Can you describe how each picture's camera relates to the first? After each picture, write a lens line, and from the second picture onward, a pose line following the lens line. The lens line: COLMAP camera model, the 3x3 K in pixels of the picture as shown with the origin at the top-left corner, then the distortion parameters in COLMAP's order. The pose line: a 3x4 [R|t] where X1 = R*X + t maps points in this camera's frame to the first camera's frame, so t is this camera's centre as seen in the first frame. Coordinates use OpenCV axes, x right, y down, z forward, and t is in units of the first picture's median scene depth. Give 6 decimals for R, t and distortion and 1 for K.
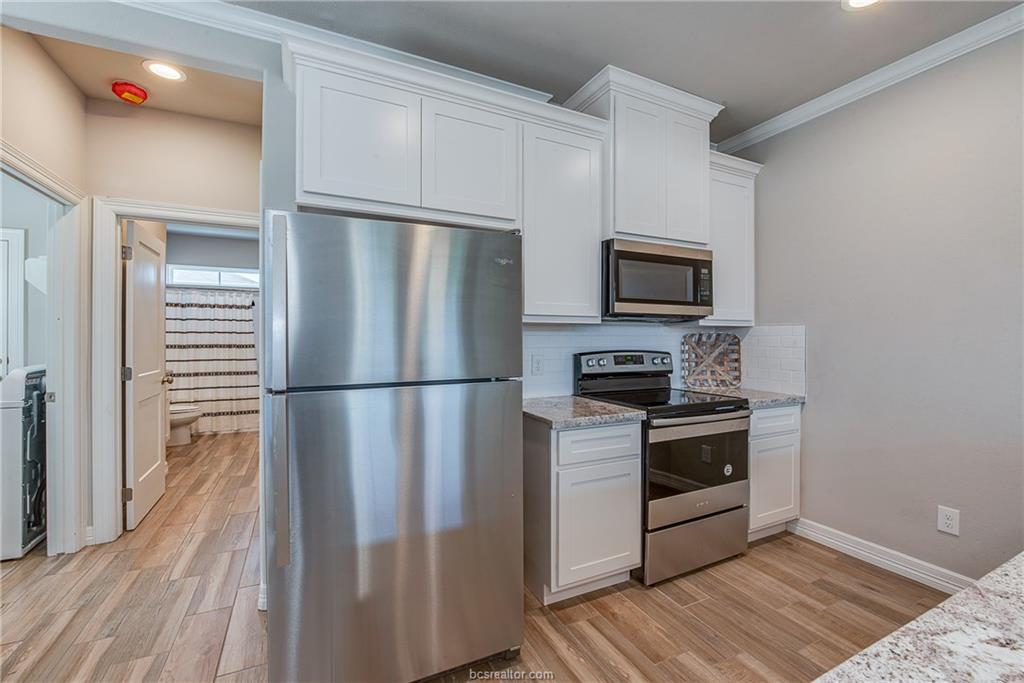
lens RADIAL K [[387.7, 0, 475.4], [0, 387.7, 340.5], [0, 0, 1]] dist [-0.001303, -0.000071]
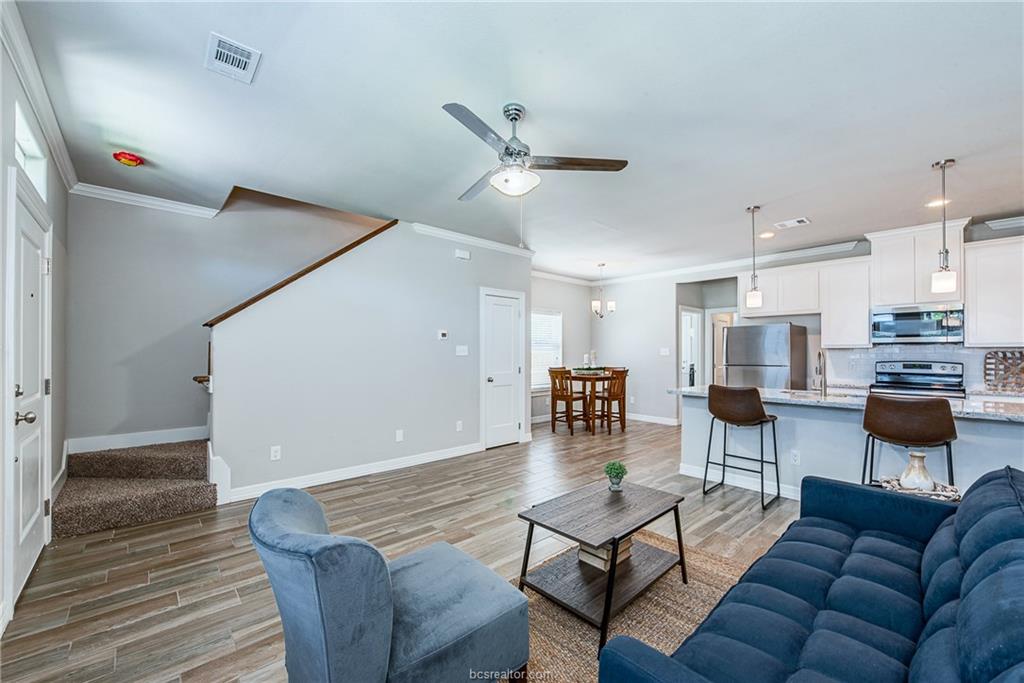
lens RADIAL K [[446.5, 0, 512.0], [0, 446.5, 341.5], [0, 0, 1]] dist [-0.000470, -0.000101]
pose [[0.303748, -0.022831, -0.952479, 1.908564], [-0.003633, 0.999678, -0.025121, -0.007304], [0.952745, 0.011090, 0.303568, -1.522572]]
